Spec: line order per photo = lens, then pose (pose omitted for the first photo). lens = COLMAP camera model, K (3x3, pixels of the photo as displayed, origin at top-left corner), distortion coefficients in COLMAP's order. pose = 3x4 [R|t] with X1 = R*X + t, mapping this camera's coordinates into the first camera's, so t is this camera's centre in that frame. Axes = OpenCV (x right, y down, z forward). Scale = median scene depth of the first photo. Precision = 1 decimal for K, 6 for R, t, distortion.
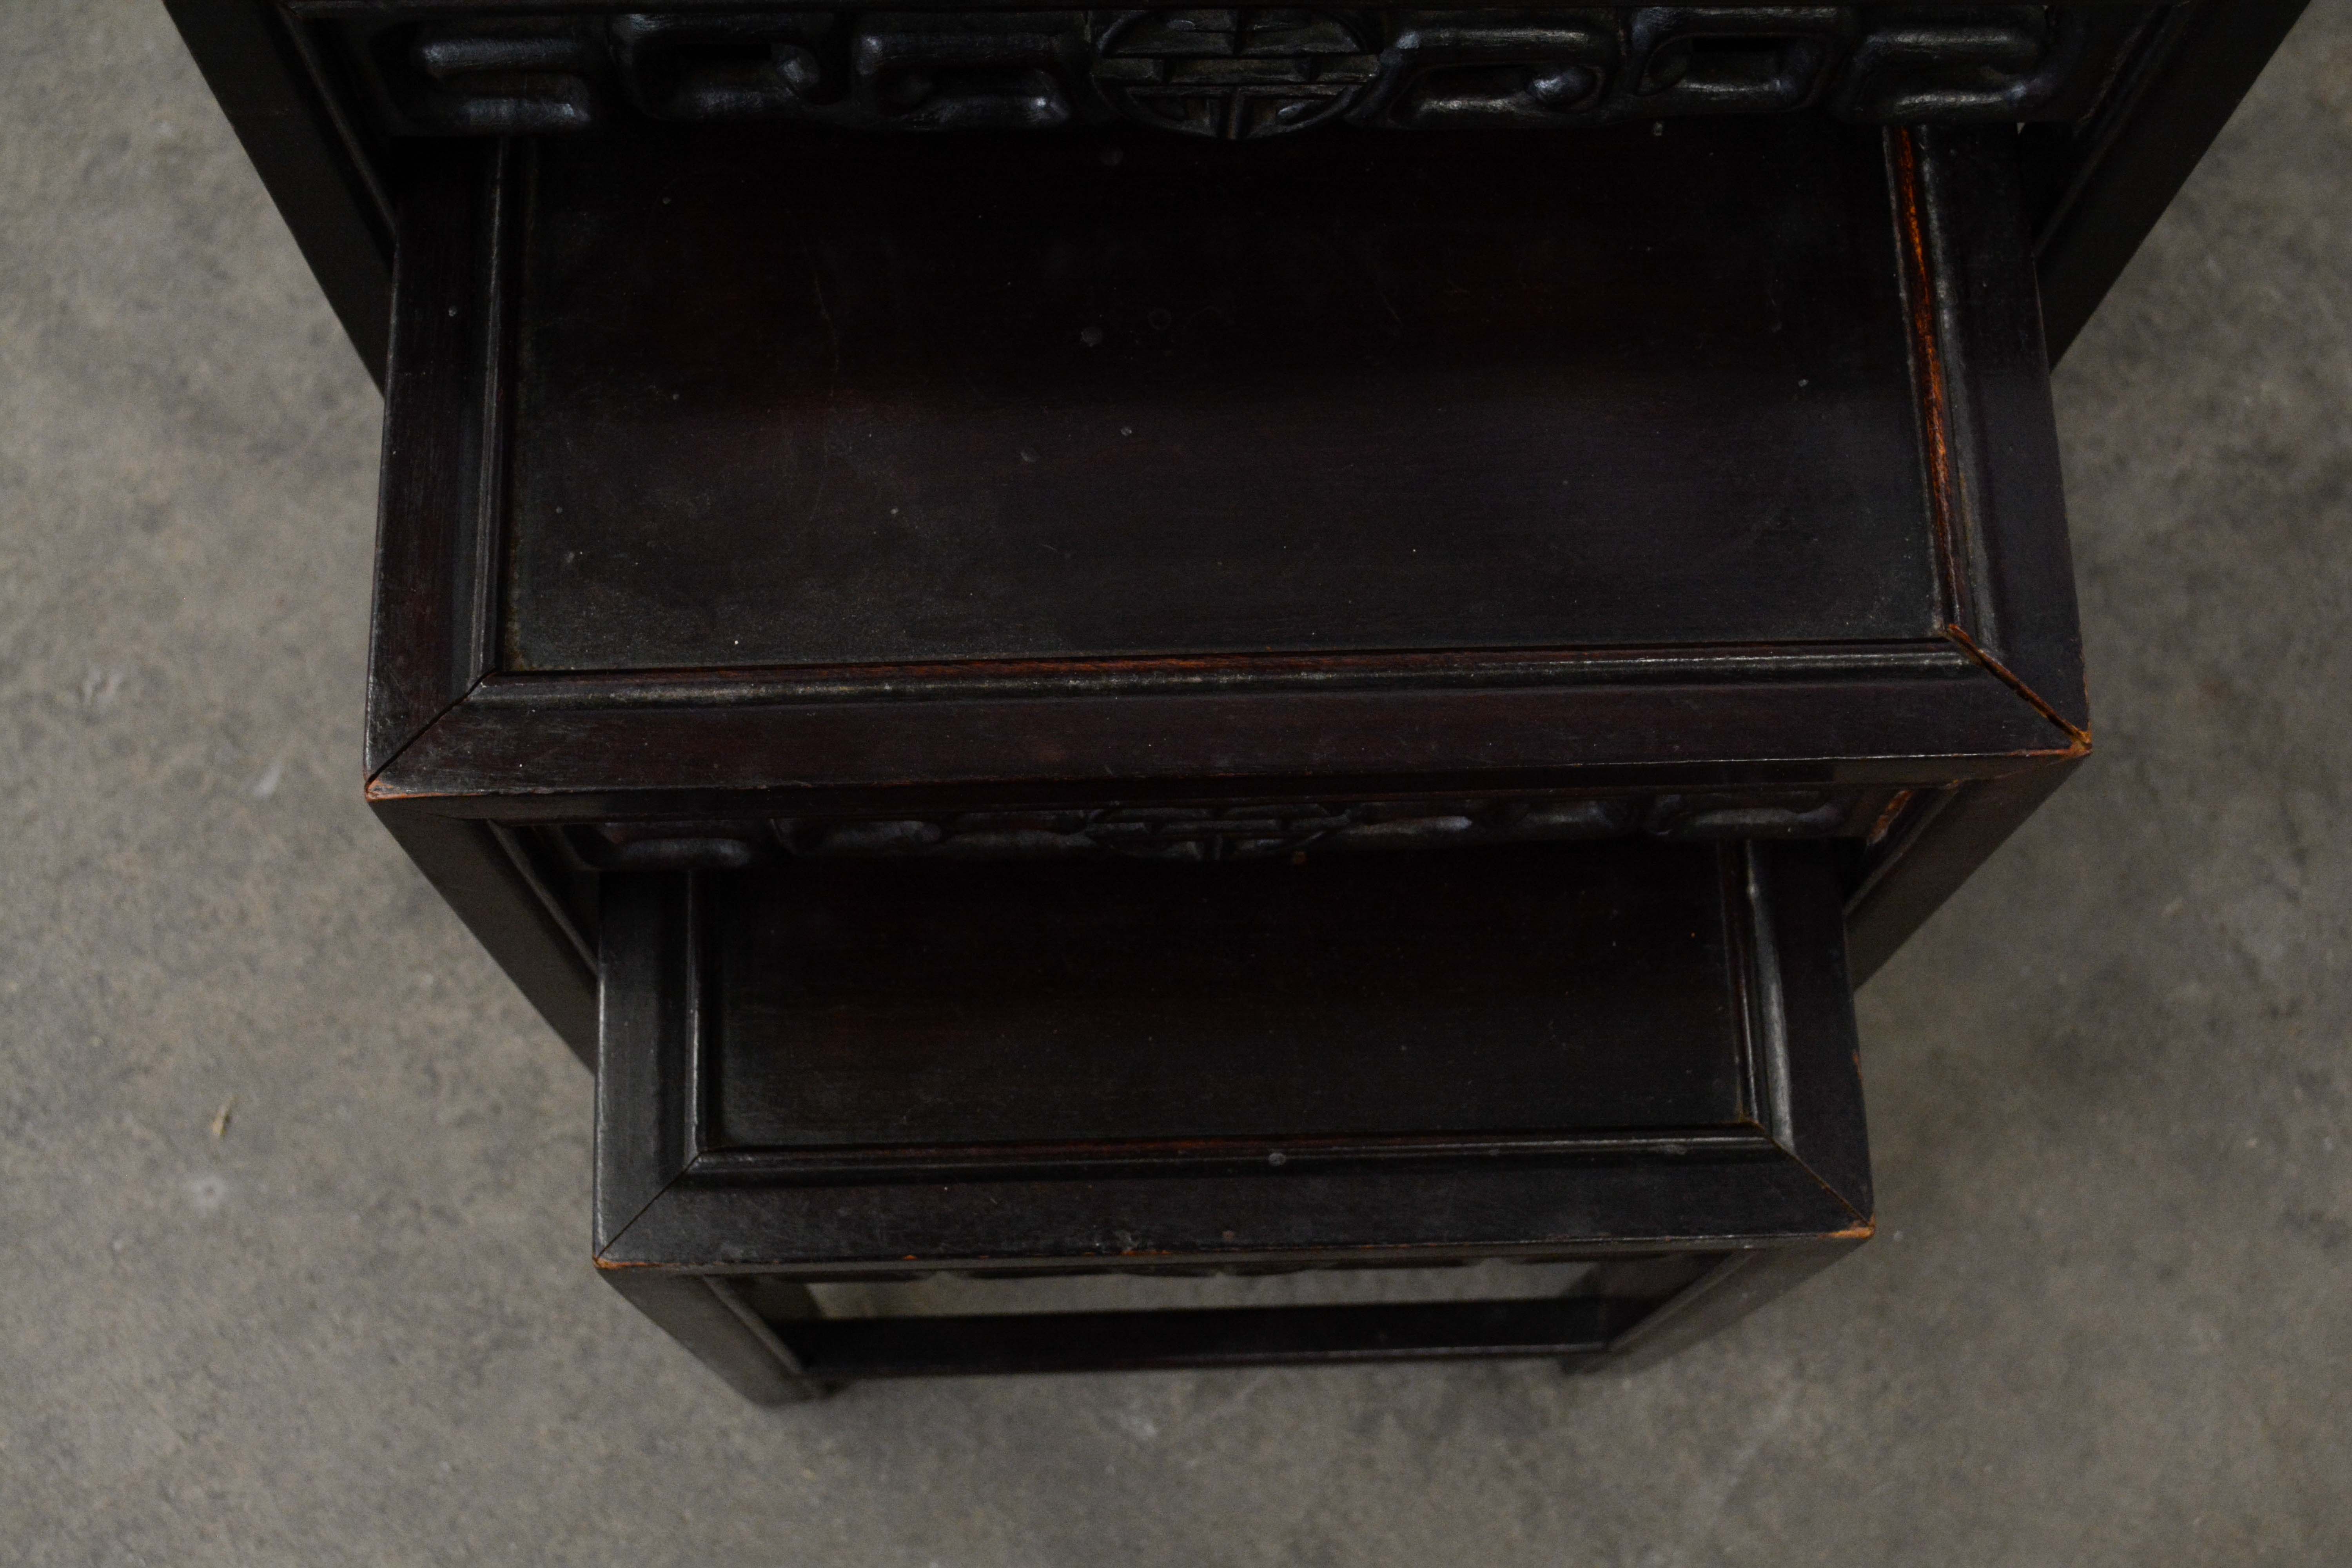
lens RADIAL K [[3009.9, 0, 1163.3], [0, 3009.9, 770.1], [0, 0, 1]] dist [-0.021579, 0.000000]
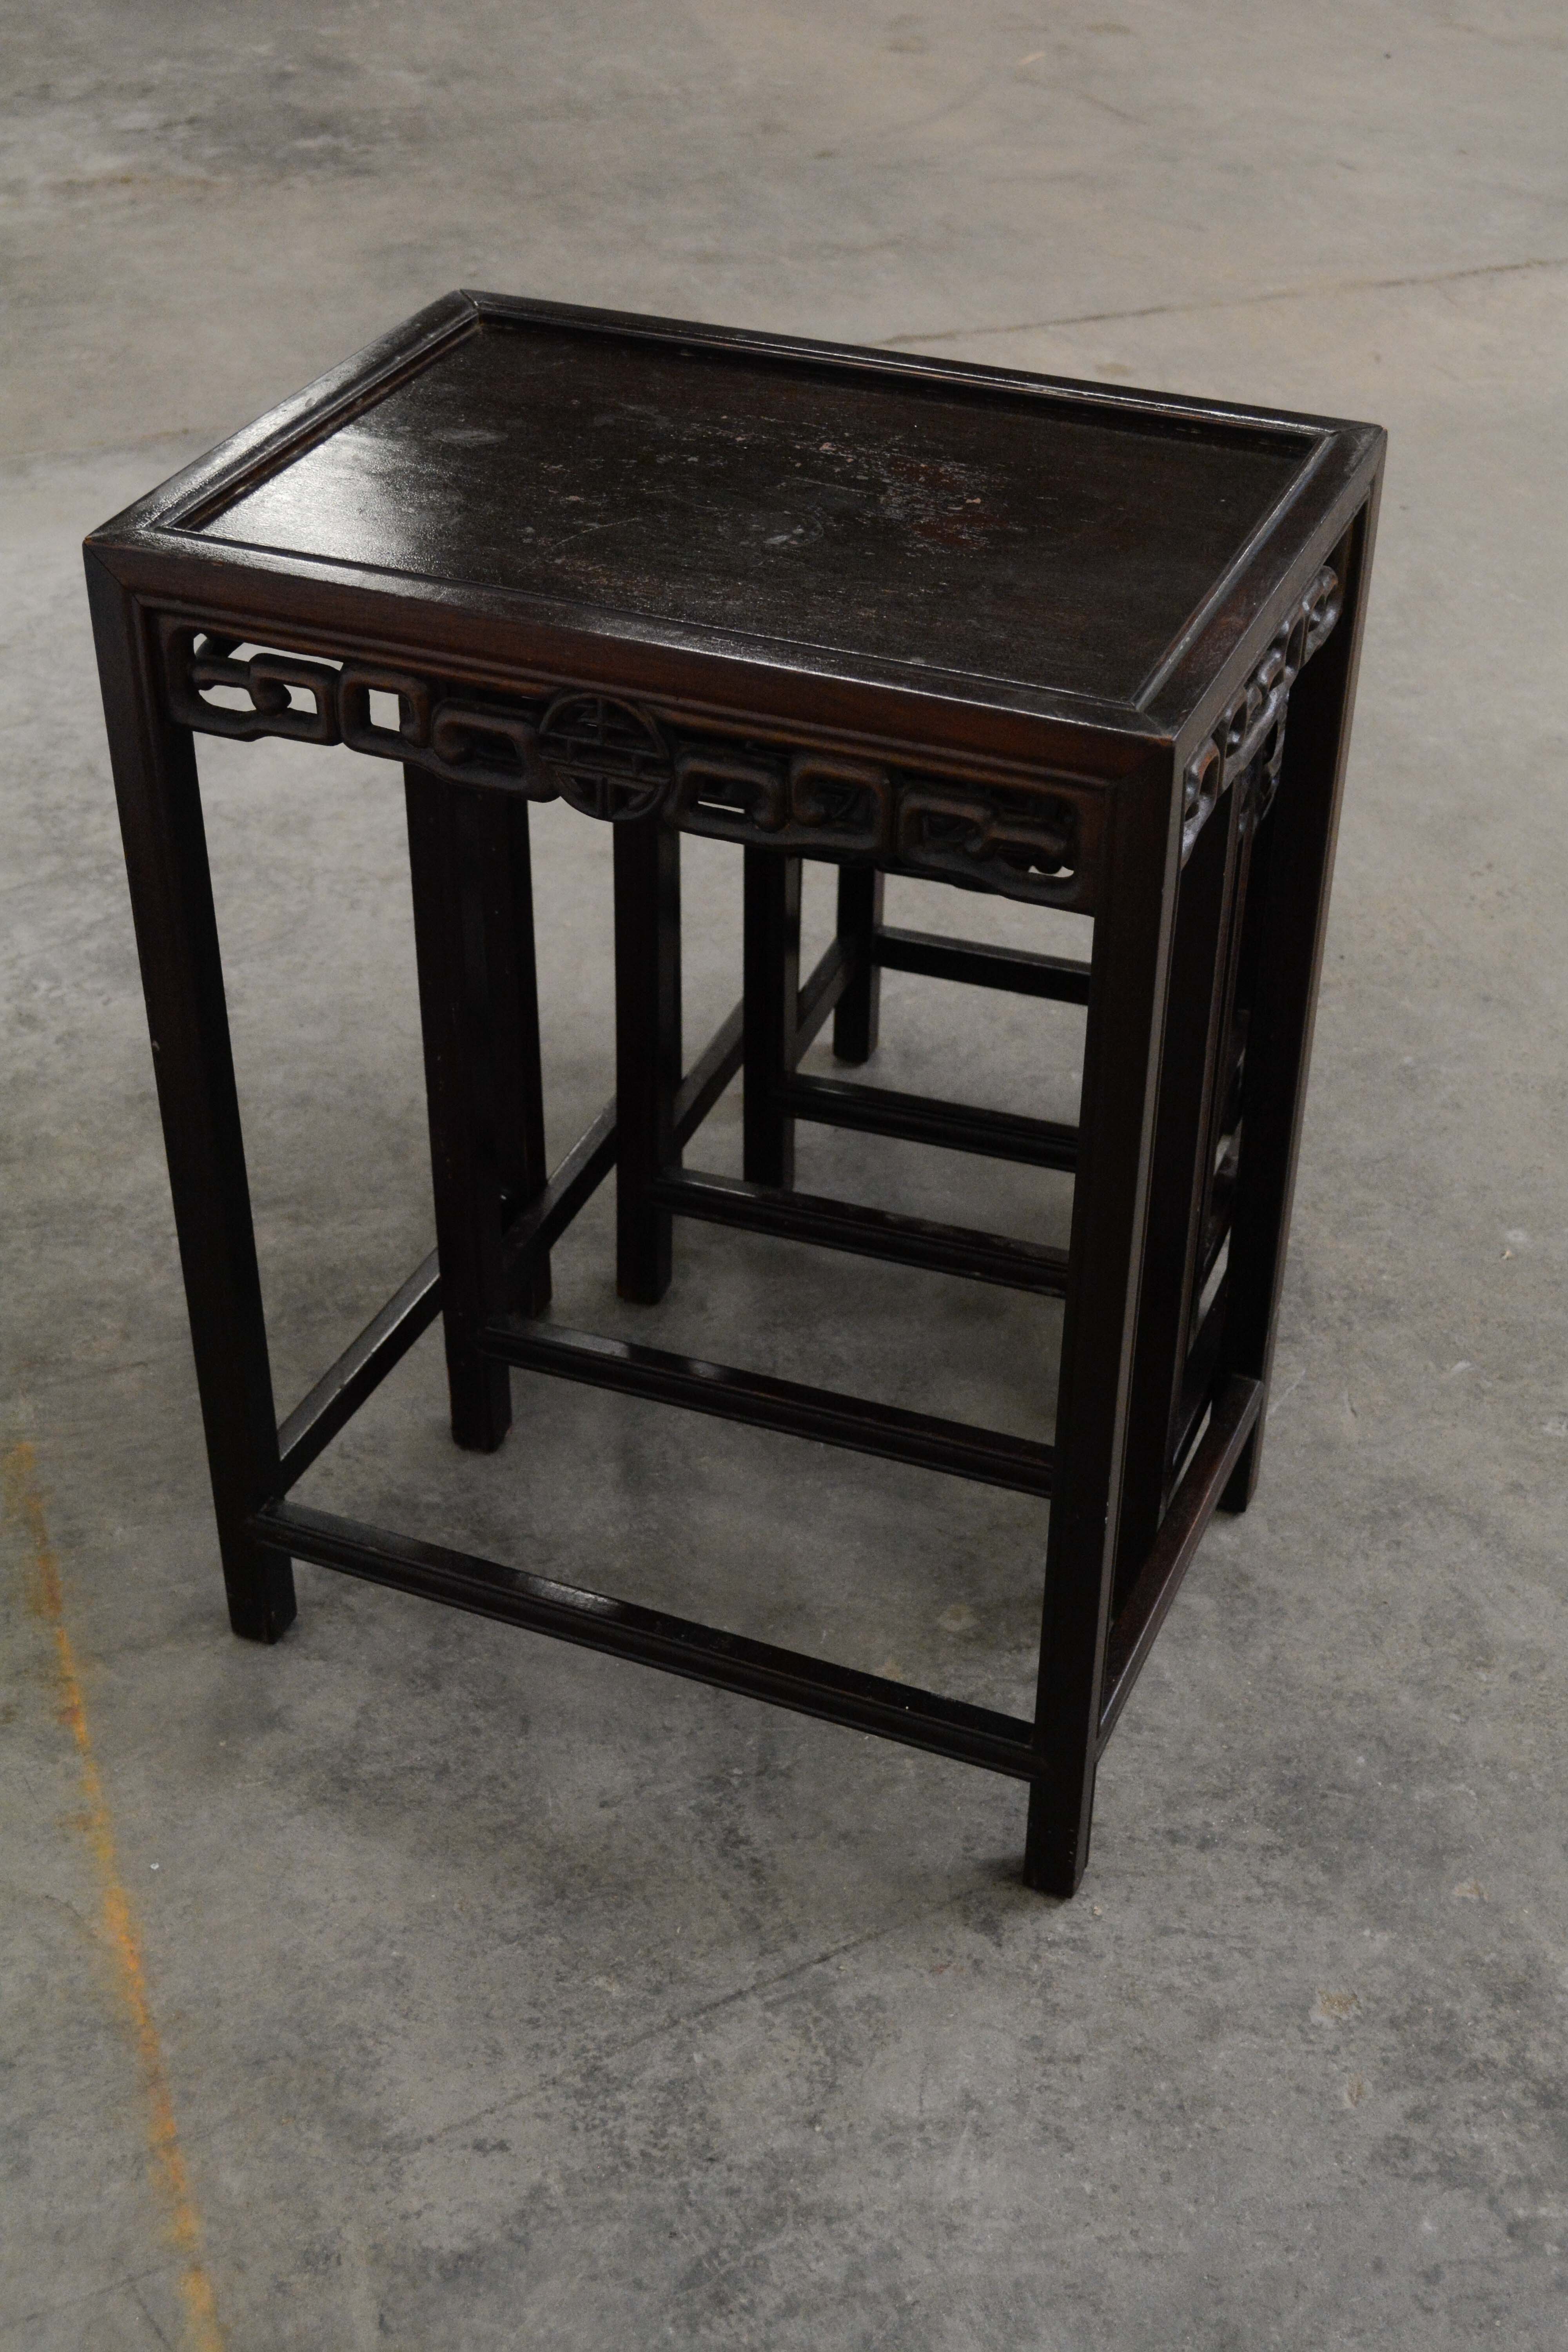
lens RADIAL K [[3009.9, 0, 781.2], [0, 3009.9, 1177.2], [0, 0, 1]] dist [-0.021579, 0.000000]
pose [[-0.929889, -0.217031, 0.296991, -0.437450], [0.347489, -0.253465, 0.902777, -1.707512], [-0.120654, 0.942684, 0.311110, 0.424370]]
